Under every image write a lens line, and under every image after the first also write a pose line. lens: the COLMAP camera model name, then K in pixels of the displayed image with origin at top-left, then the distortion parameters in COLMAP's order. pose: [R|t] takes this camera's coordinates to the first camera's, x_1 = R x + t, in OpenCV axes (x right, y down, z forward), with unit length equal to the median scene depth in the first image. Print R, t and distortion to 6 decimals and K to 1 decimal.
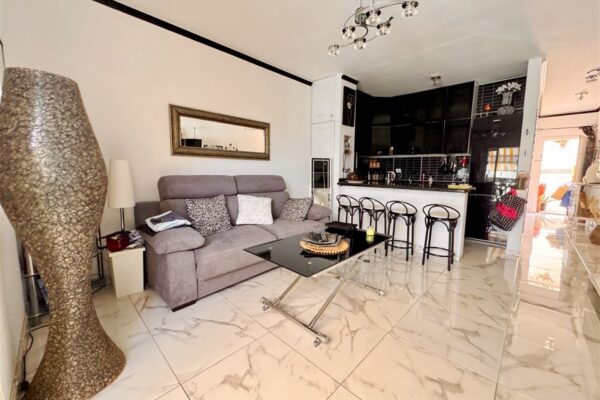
lens RADIAL K [[239.2, 0, 298.3], [0, 239.2, 199.8], [0, 0, 1]] dist [-0.002559, 0.000568]
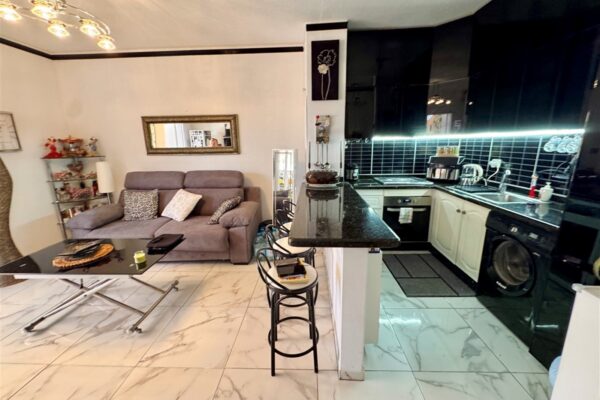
lens RADIAL K [[239.2, 0, 299.1], [0, 239.2, 198.8], [0, 0, 1]] dist [-0.002559, 0.000568]
pose [[0.666635, 0.148012, -0.730541, 1.030730], [-0.064578, 0.987870, 0.141220, -0.185979], [0.742582, -0.046965, 0.668107, 0.714438]]
